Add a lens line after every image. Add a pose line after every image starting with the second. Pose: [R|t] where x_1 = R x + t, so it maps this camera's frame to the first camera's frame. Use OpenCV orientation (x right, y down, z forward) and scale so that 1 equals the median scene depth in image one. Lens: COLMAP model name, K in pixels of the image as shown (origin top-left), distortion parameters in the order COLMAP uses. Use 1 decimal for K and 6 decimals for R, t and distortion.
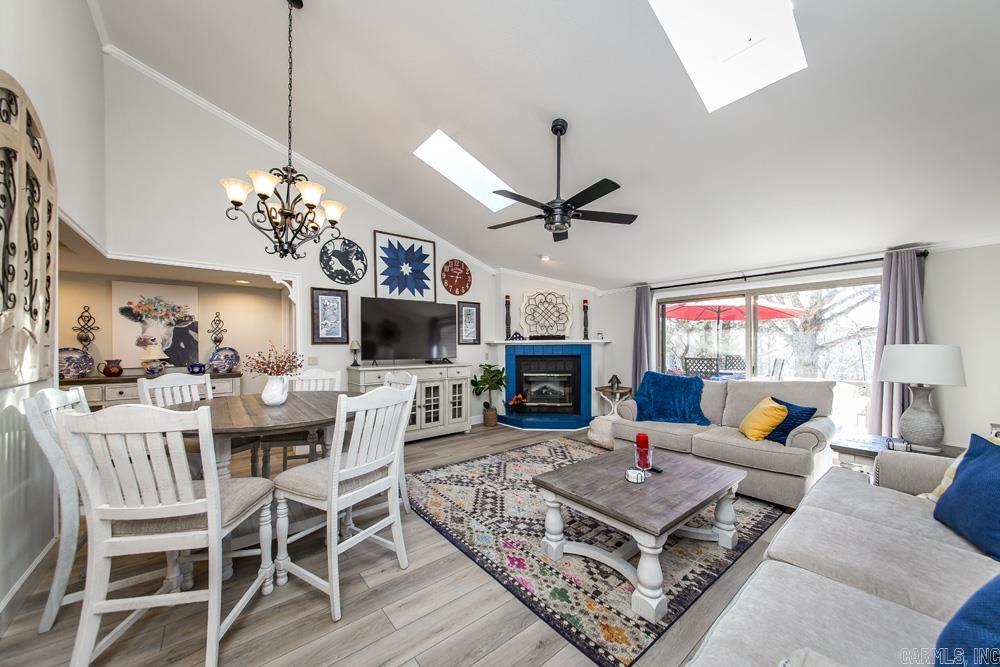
lens RADIAL K [[353.1, 0, 495.4], [0, 353.1, 347.9], [0, 0, 1]] dist [-0.000799, -0.000036]
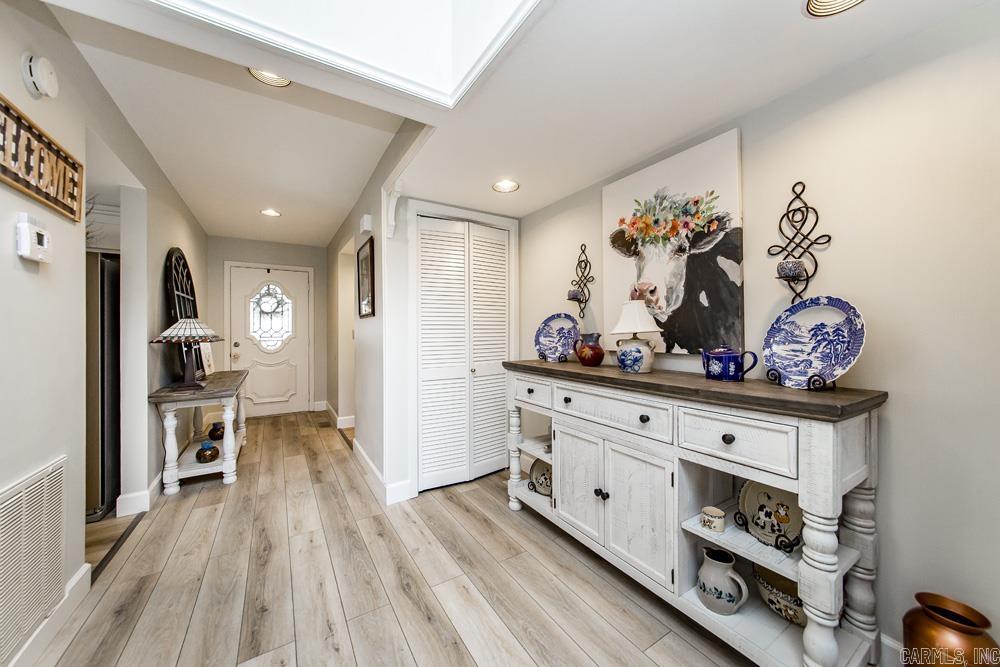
lens RADIAL K [[358.8, 0, 493.6], [0, 358.8, 330.5], [0, 0, 1]] dist [-0.000069, -0.000055]
pose [[-0.125297, -0.000970, -0.992119, -0.433898], [-0.000428, 0.999999, -0.000923, 0.024667], [0.992119, 0.000309, -0.125297, 0.753890]]
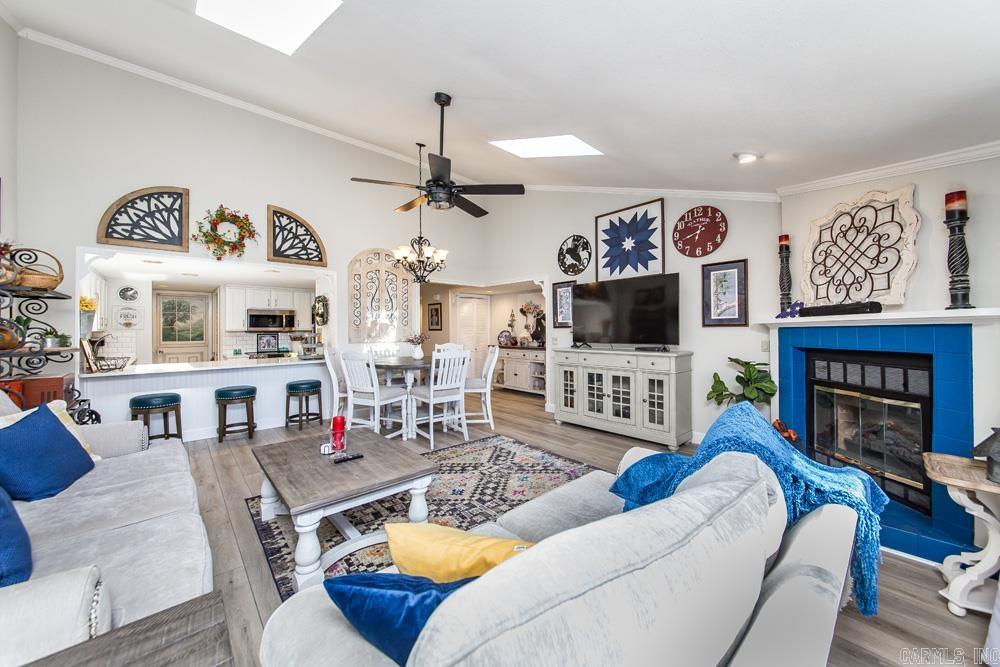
lens RADIAL K [[358.8, 0, 493.6], [0, 358.8, 330.5], [0, 0, 1]] dist [-0.000069, -0.000055]
pose [[0.048188, 0.004294, -0.998829, 0.688592], [-0.001340, 0.999990, 0.004234, -0.005682], [0.998837, 0.001134, 0.048193, 0.650691]]
